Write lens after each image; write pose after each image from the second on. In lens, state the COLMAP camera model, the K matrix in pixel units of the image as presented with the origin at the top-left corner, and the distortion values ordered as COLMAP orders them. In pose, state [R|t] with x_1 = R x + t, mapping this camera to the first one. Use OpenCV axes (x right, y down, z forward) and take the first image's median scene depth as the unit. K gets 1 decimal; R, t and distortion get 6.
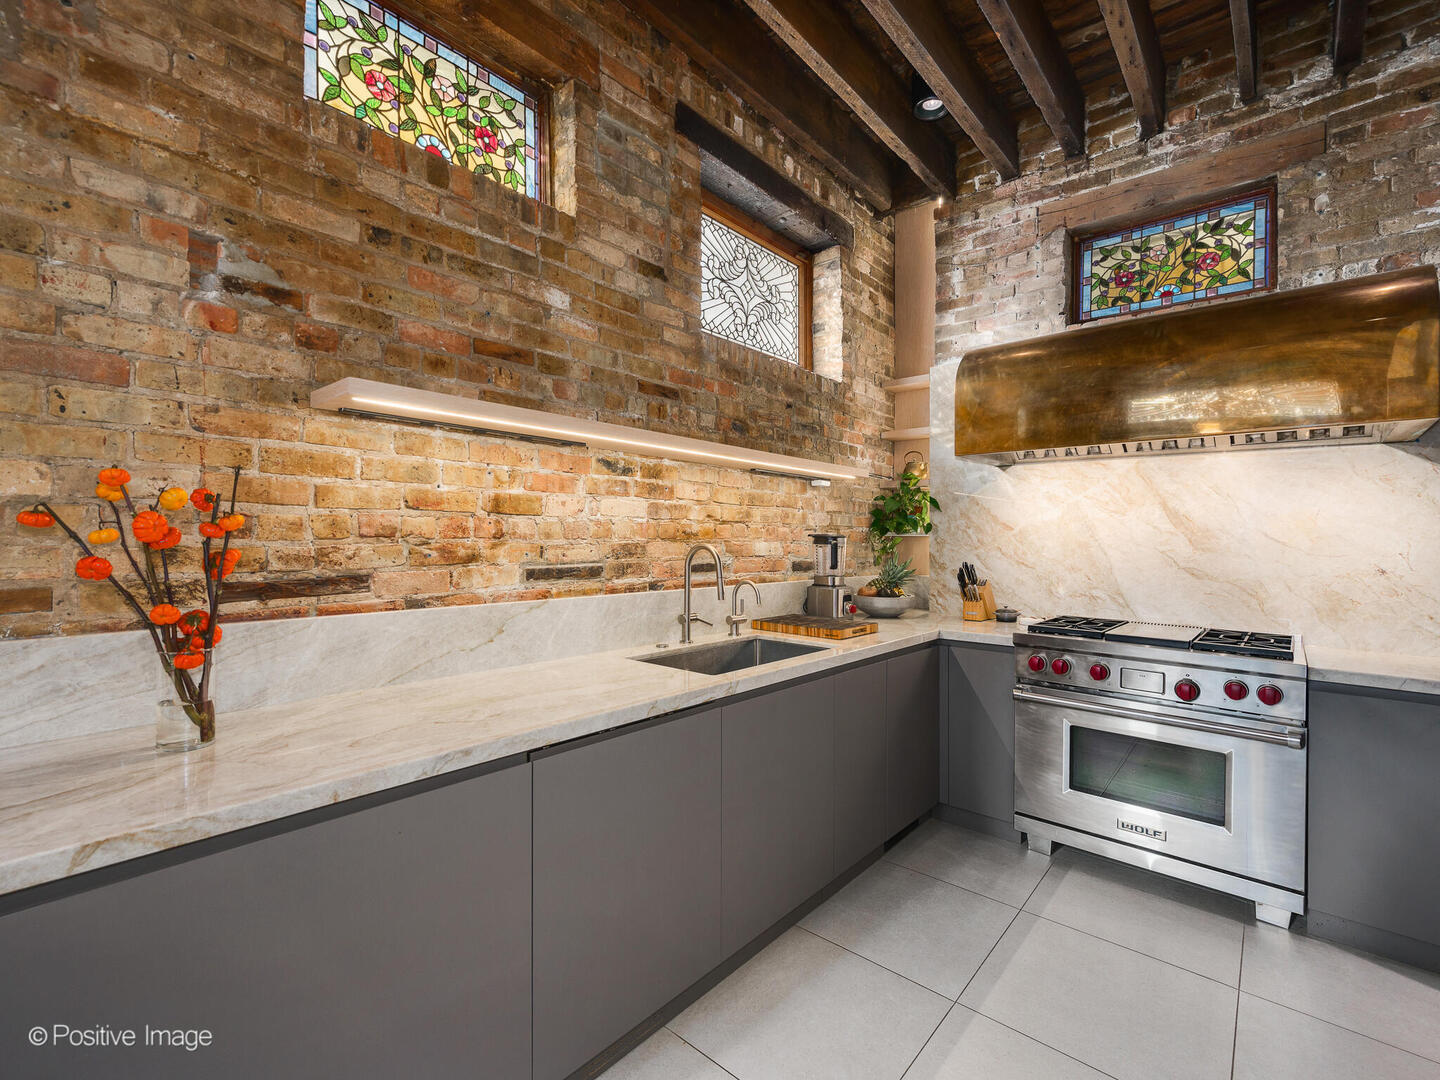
lens RADIAL K [[649.0, 0, 700.8], [0, 649.0, 538.8], [0, 0, 1]] dist [-0.001748, -0.000071]
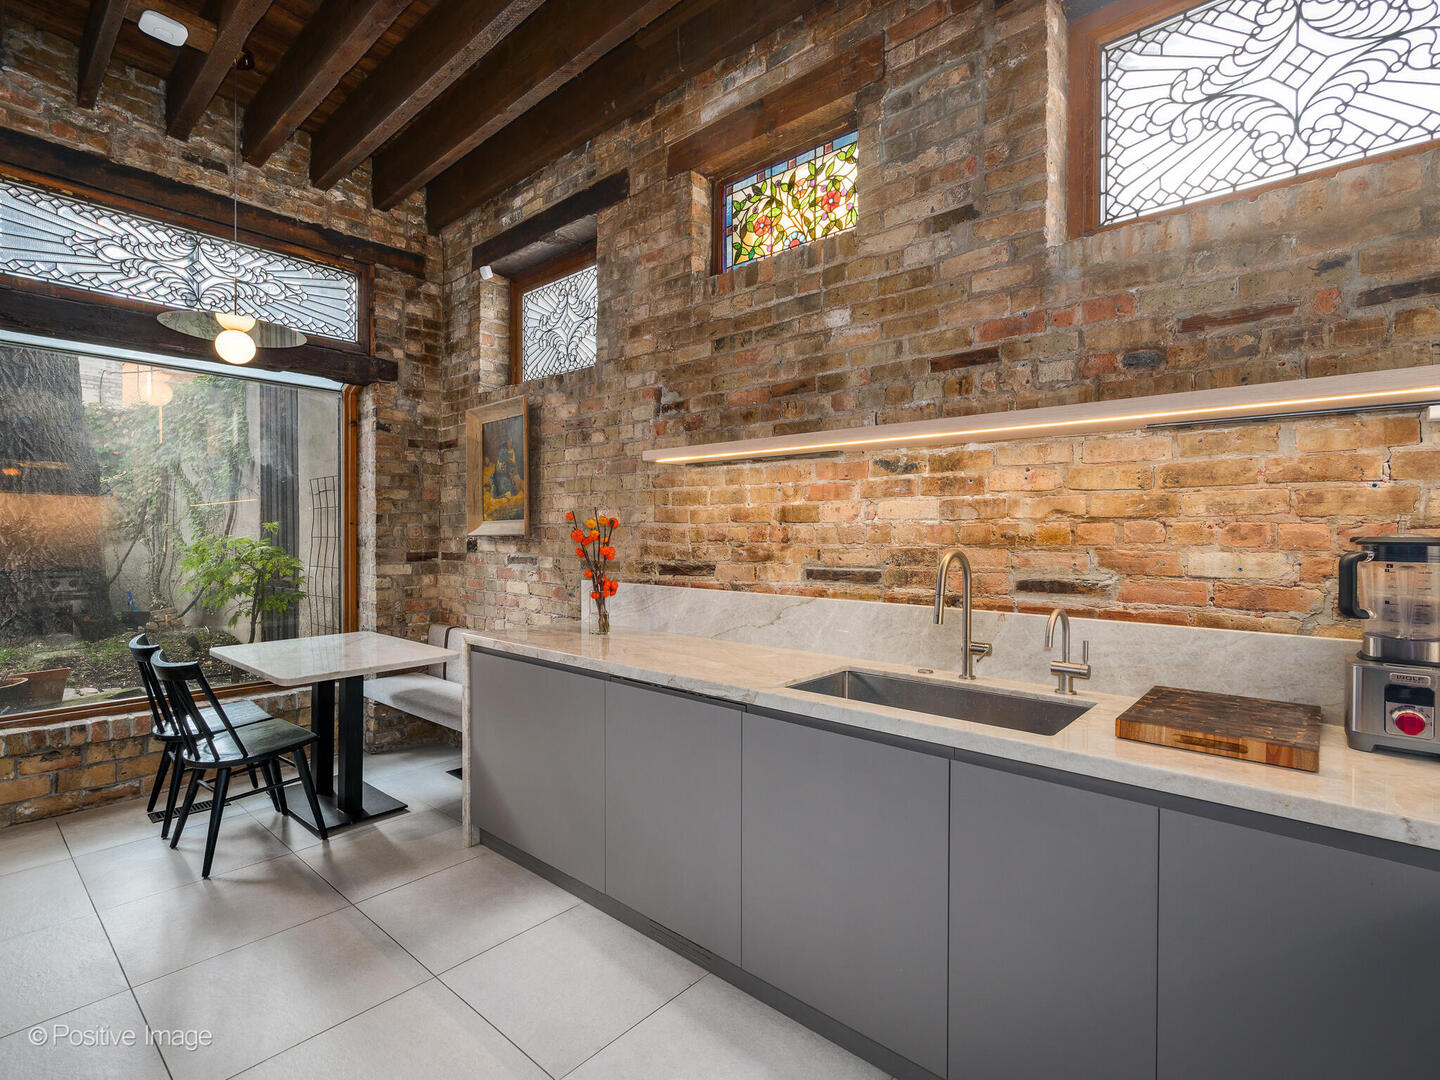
lens RADIAL K [[682.2, 0, 725.8], [0, 682.2, 557.1], [0, 0, 1]] dist [-0.000774, -0.000552]
pose [[0.019253, 0.015226, -0.999699, 0.787870], [-0.013492, 0.999797, 0.014967, 0.007642], [0.999724, 0.013200, 0.019454, 0.697198]]
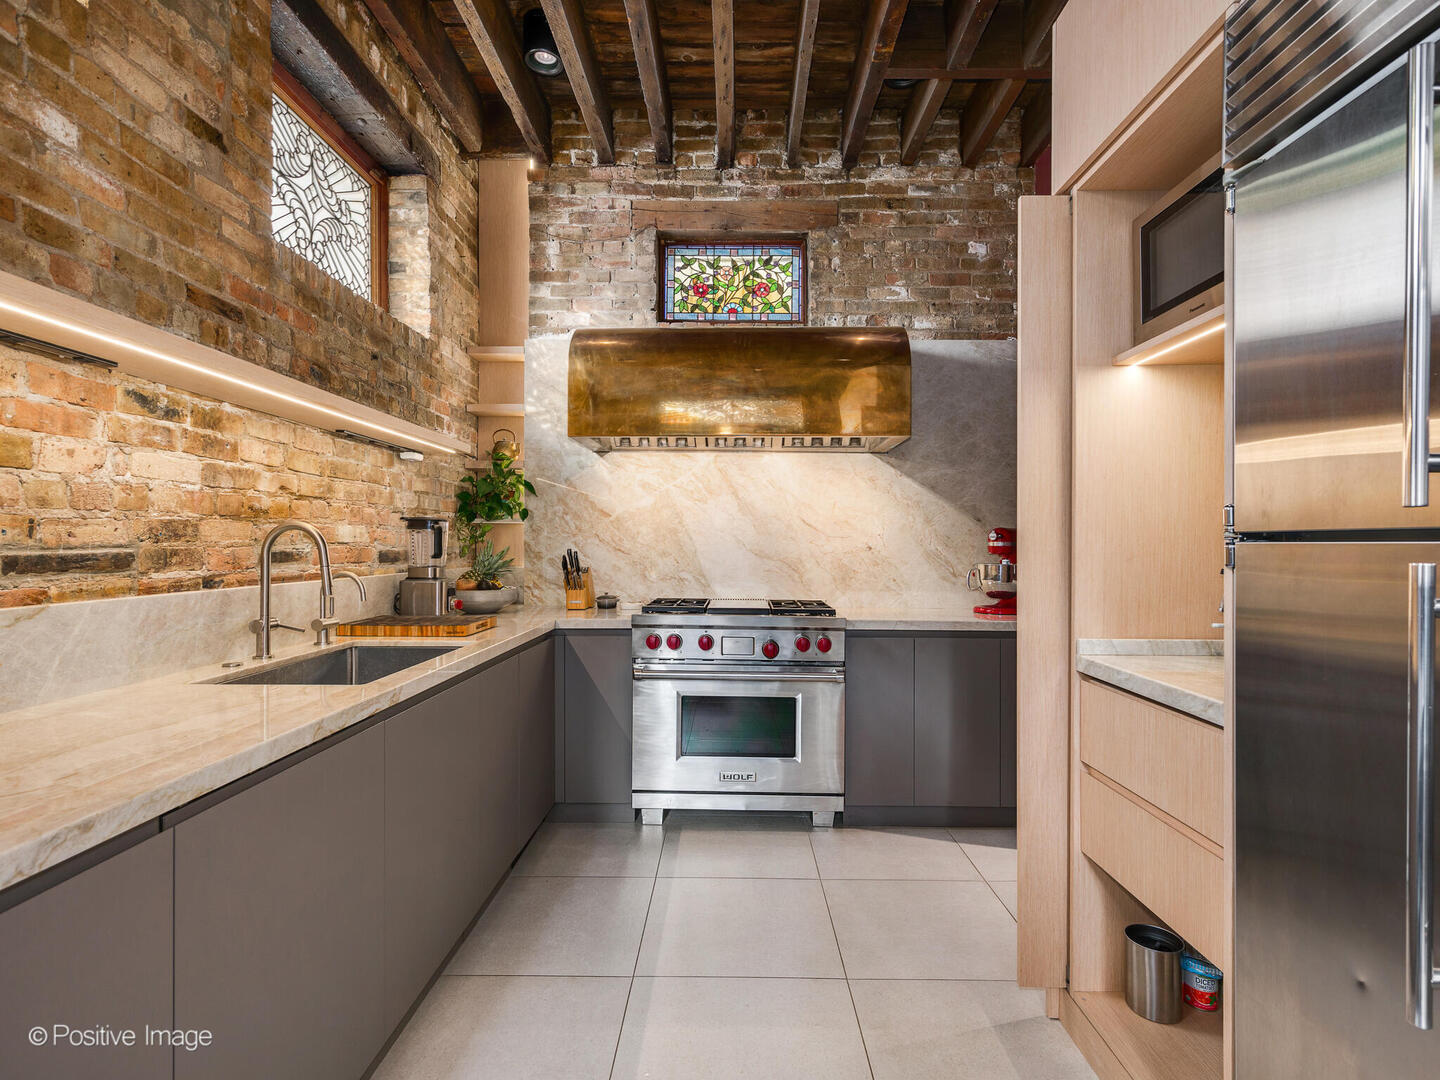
lens RADIAL K [[742.7, 0, 720.0], [0, 742.7, 540.0], [0, 0, 1]] dist [-0.000335, -0.000795]
pose [[0.755201, -0.003794, 0.655482, -0.182027], [0.003796, 0.999992, 0.001414, 0.028017], [-0.655482, 0.001420, 0.755209, 0.032801]]
